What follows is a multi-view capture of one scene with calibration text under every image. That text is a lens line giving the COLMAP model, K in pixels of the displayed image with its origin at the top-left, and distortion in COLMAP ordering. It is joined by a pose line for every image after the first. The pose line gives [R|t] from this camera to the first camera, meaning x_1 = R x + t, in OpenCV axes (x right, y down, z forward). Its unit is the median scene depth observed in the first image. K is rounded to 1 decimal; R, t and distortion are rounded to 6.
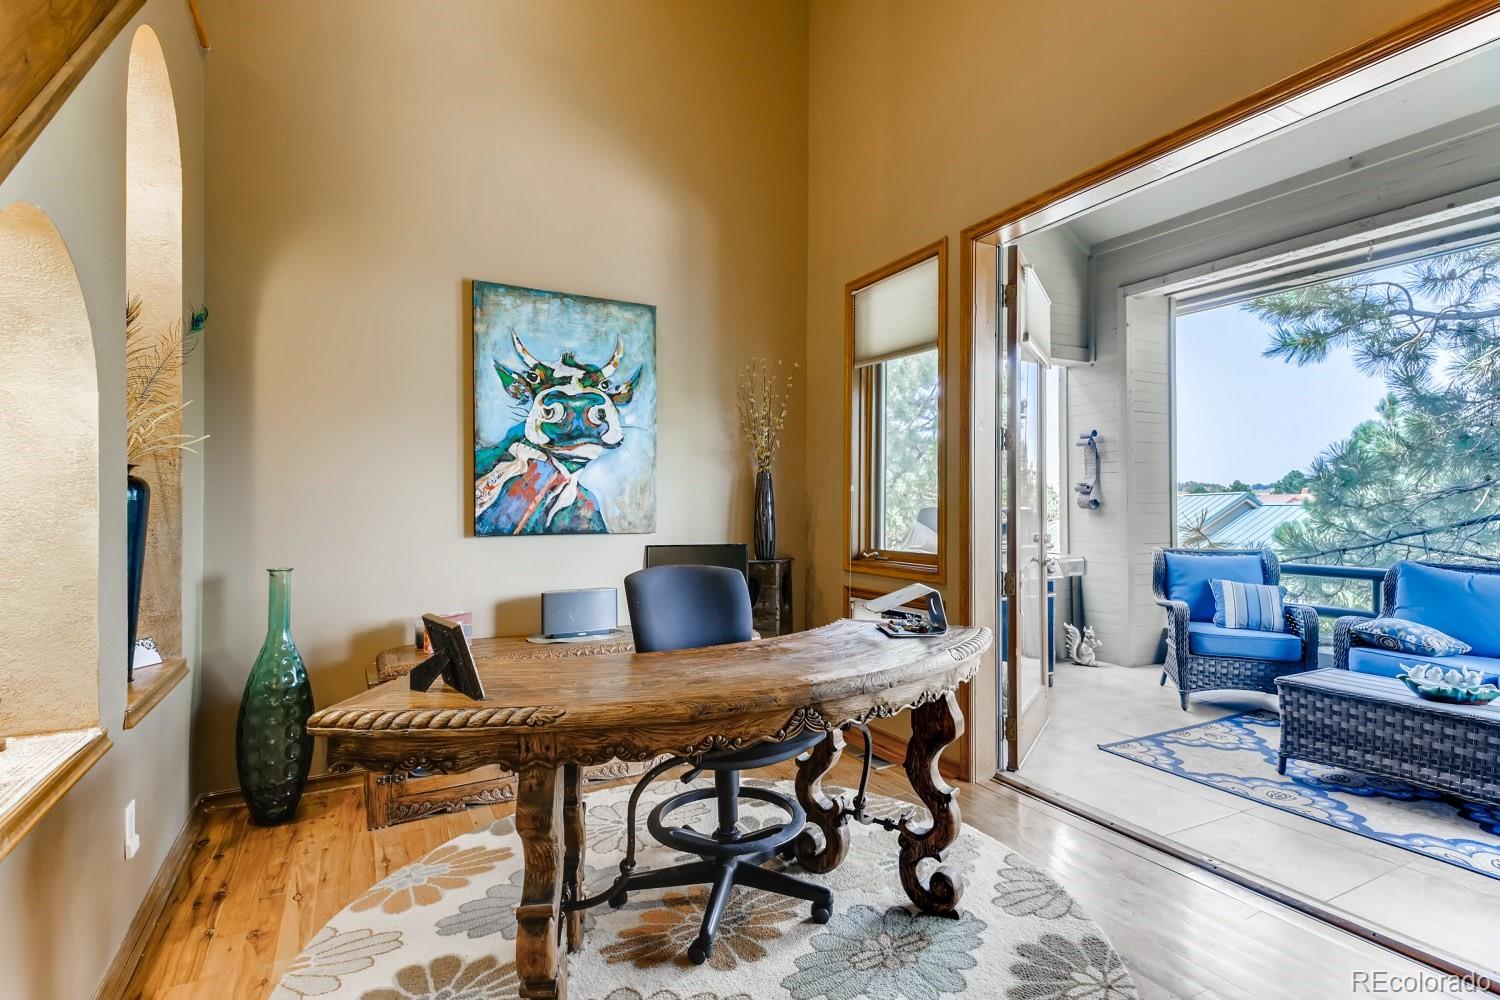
lens RADIAL K [[726.2, 0, 752.3], [0, 726.2, 501.4], [0, 0, 1]] dist [0.020078, -0.002504]
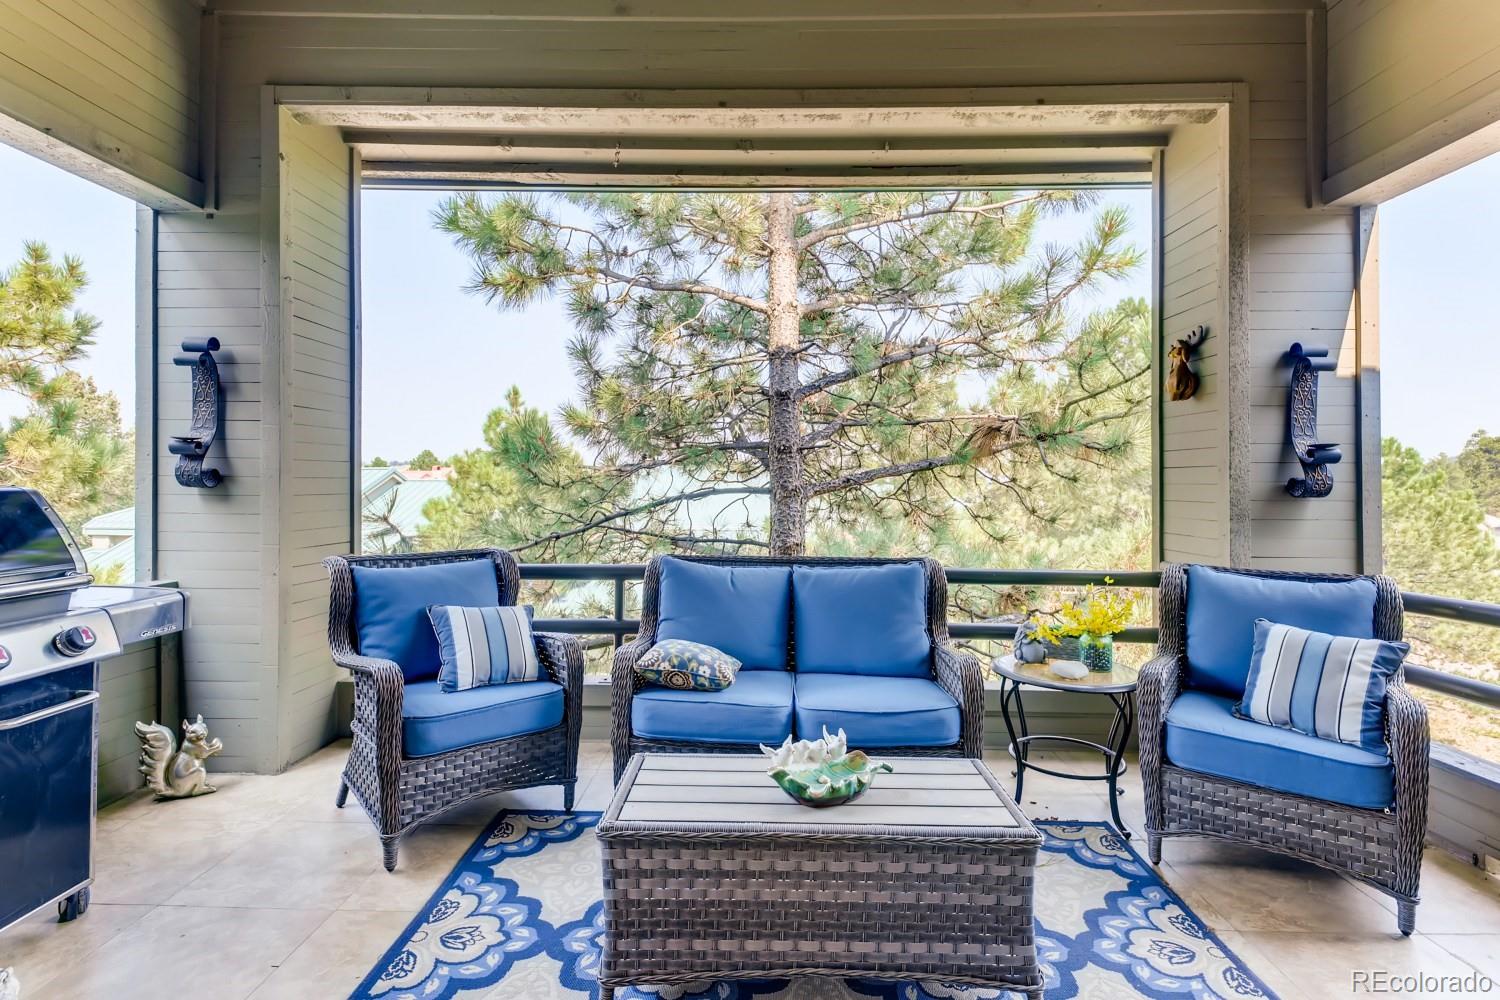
lens RADIAL K [[726.2, 0, 751.7], [0, 726.2, 476.2], [0, 0, 1]] dist [0.020078, -0.002504]
pose [[0.488980, 0.010089, 0.872236, 0.205706], [-0.009204, 0.999937, -0.006407, 0.002105], [-0.872246, -0.004895, 0.489043, 0.418208]]
